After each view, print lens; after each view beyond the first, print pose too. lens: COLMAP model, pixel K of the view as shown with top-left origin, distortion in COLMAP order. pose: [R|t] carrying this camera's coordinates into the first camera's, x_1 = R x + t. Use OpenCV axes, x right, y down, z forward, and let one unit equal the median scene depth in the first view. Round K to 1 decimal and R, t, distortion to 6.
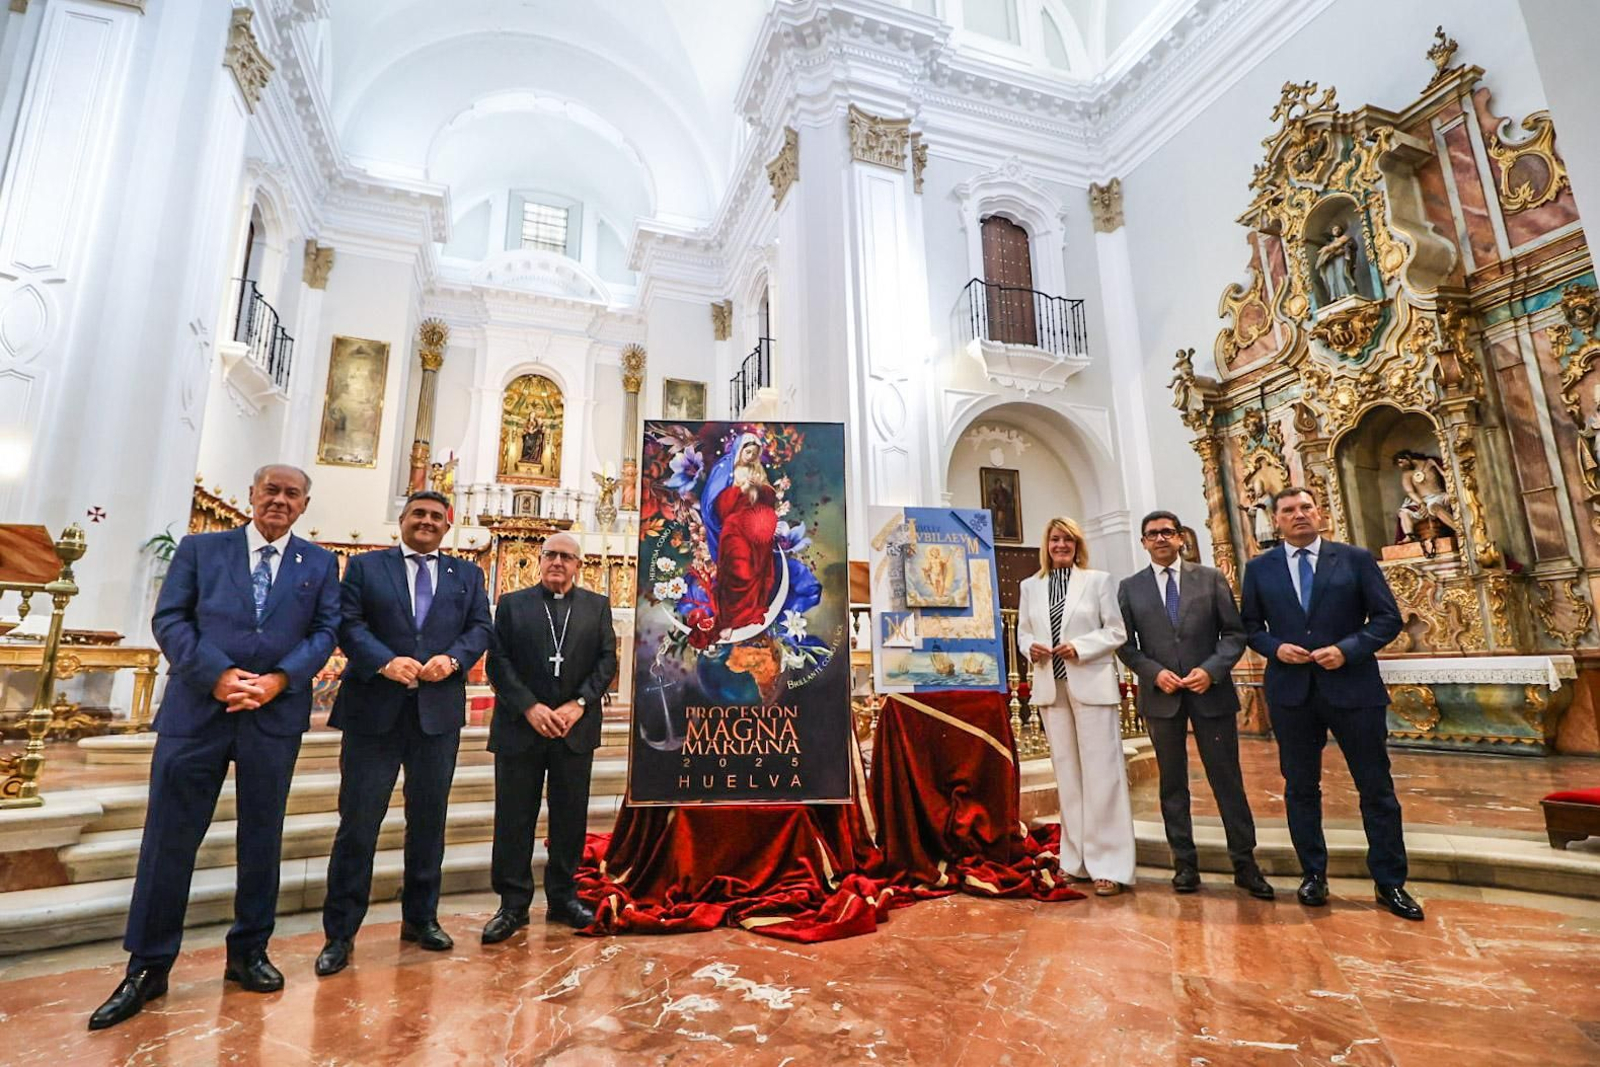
lens RADIAL K [[759.5, 0, 794.0], [0, 759.5, 514.3], [0, 0, 1]] dist [-0.001072, -0.011763]
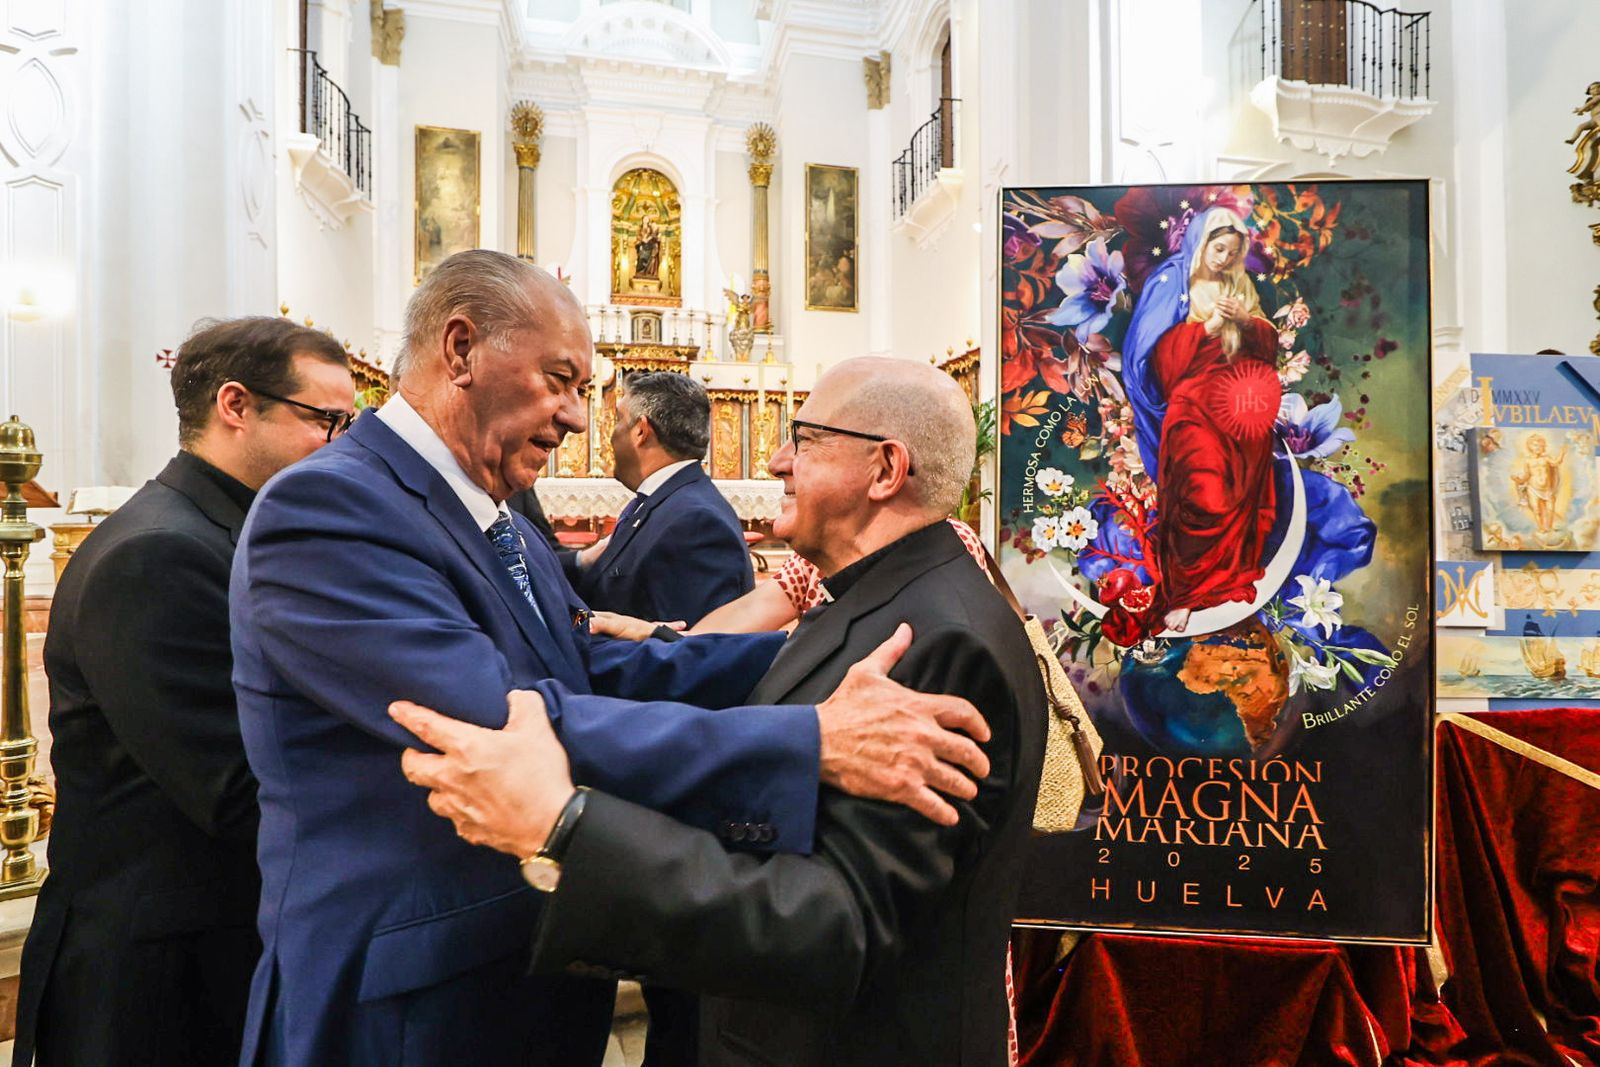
lens RADIAL K [[806.5, 0, 794.5], [0, 806.5, 514.0], [0, 0, 1]] dist [-0.000207, -0.011596]
pose [[0.990166, 0.014616, -0.139132, -0.252501], [0.016674, 0.975107, 0.221106, -0.034420], [0.138900, -0.221251, 0.965274, 0.421446]]
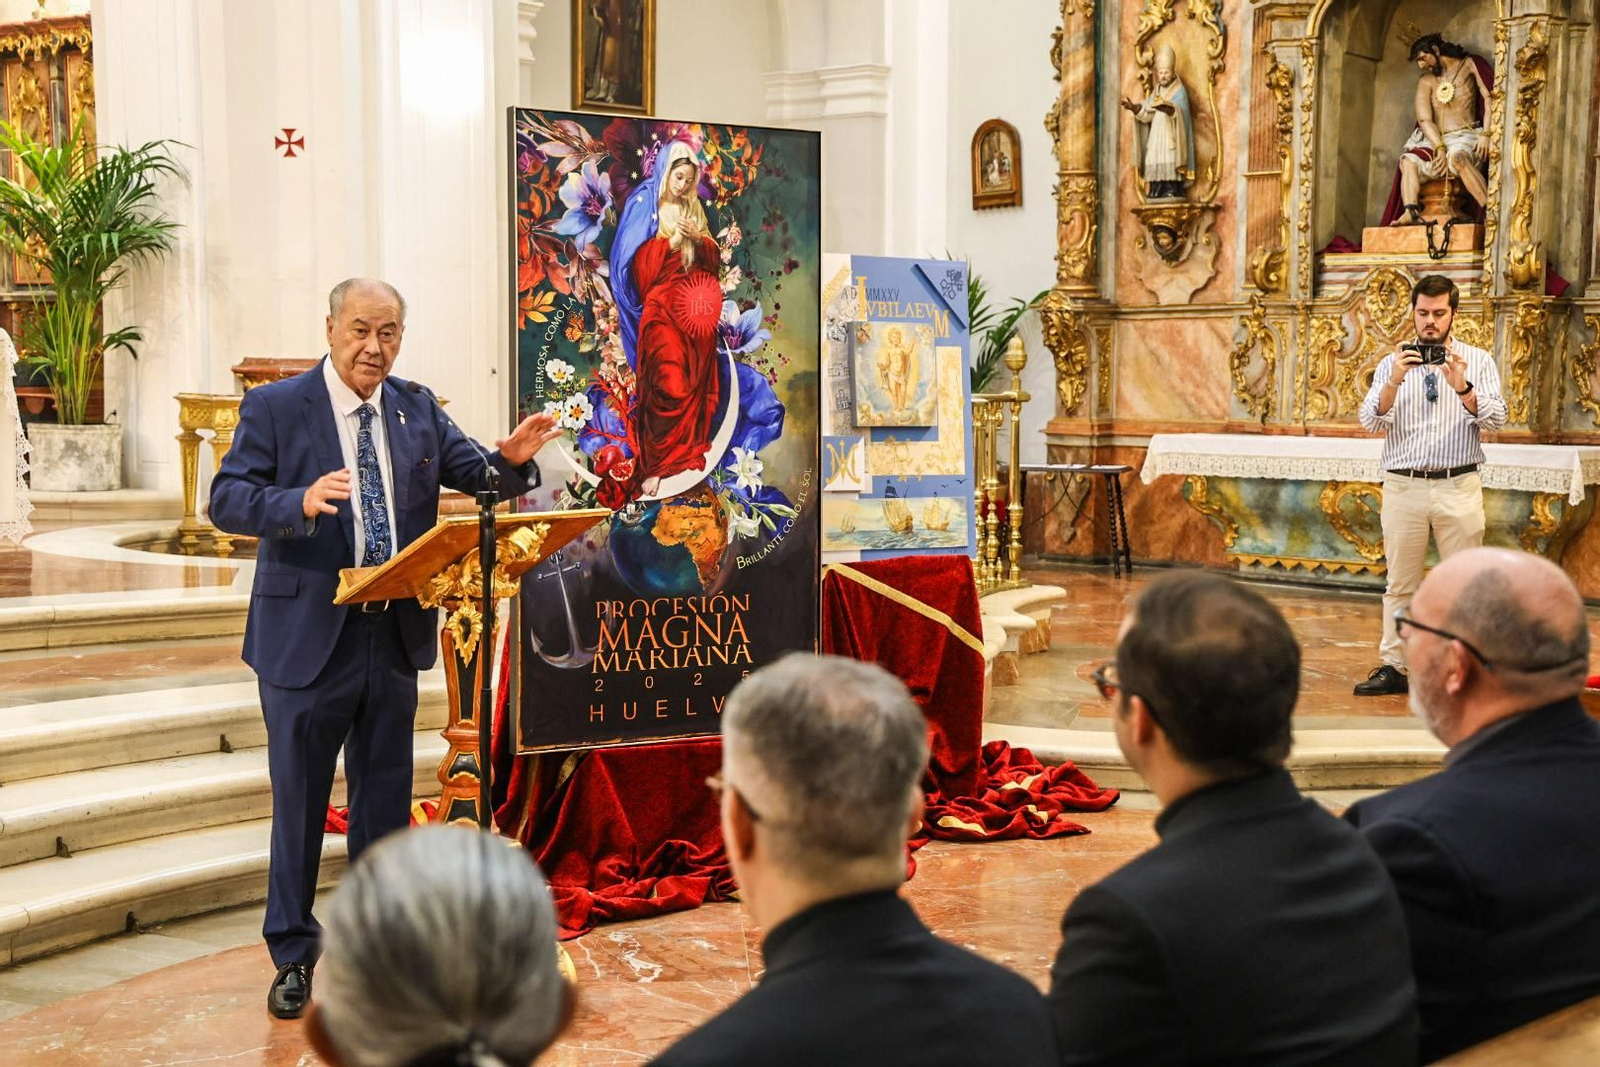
lens RADIAL K [[2386.0, 0, 810.4], [0, 2386.0, 529.3], [0, 0, 1]] dist [0.204793, 0.000000]
pose [[0.873979, -0.015765, 0.485708, -0.862816], [-0.123722, 0.959322, 0.253762, -0.298970], [-0.469951, -0.281875, 0.836476, -0.660538]]
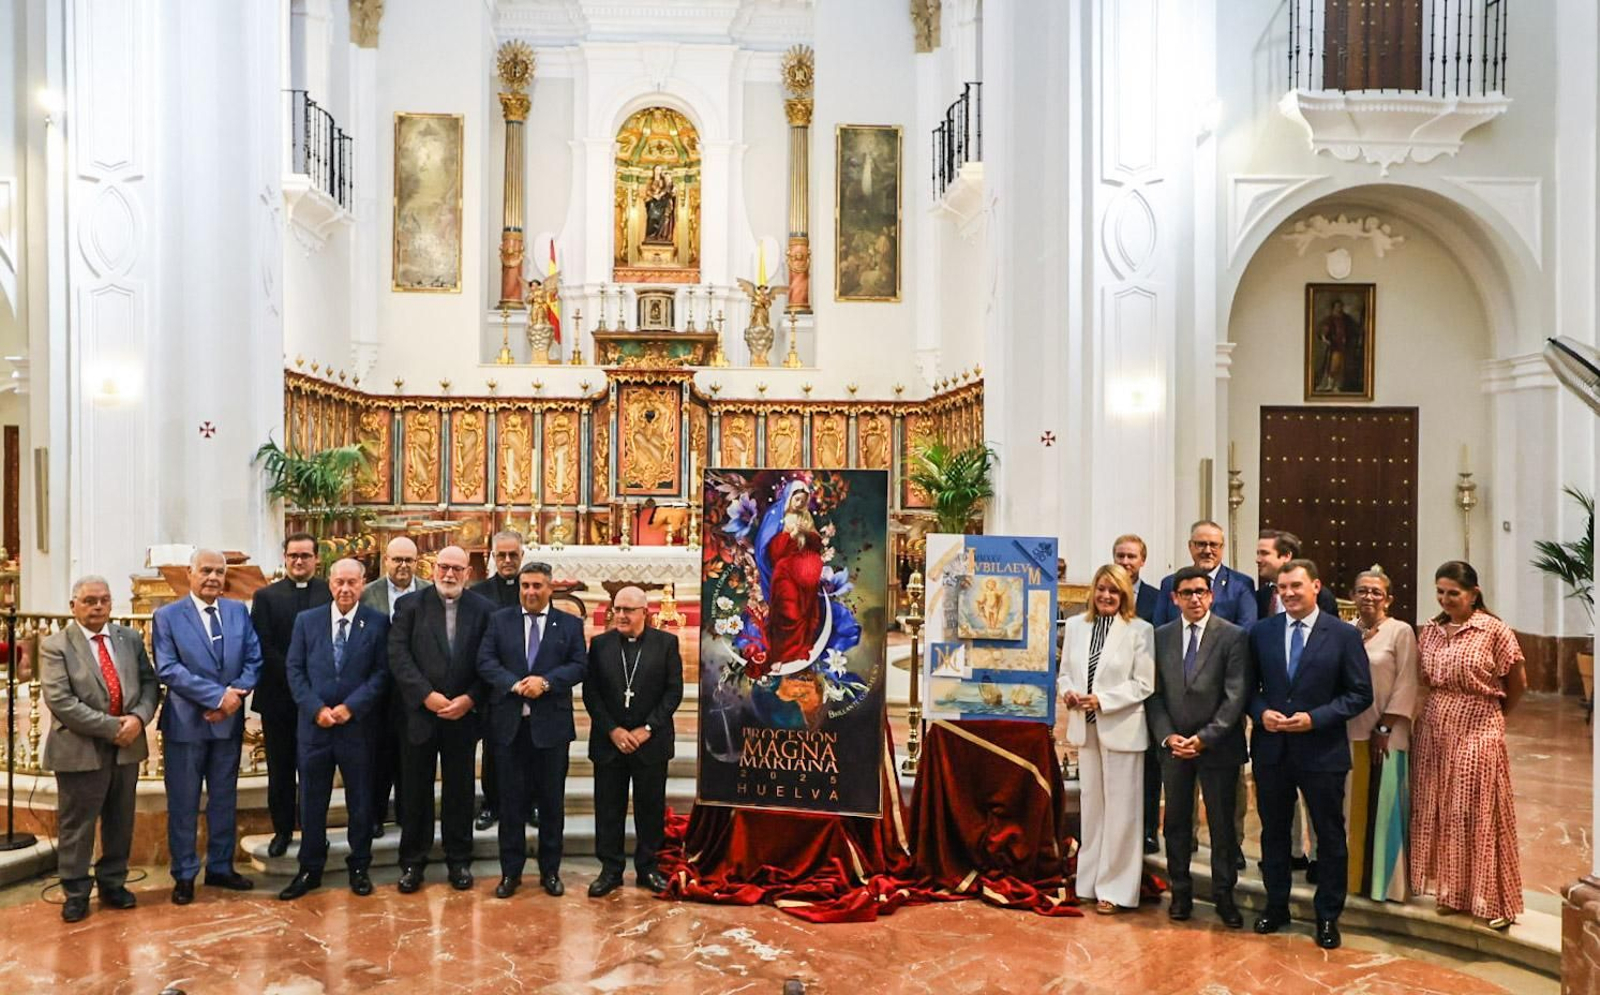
lens RADIAL K [[1344.3, 0, 727.7], [0, 1344.3, 488.2], [0, 0, 1]] dist [0.017718, -0.011296]
pose [[0.953018, 0.018855, -0.302326, 0.414898], [0.045949, 0.977513, 0.205808, -0.486827], [0.299409, -0.210030, 0.930721, -0.784168]]
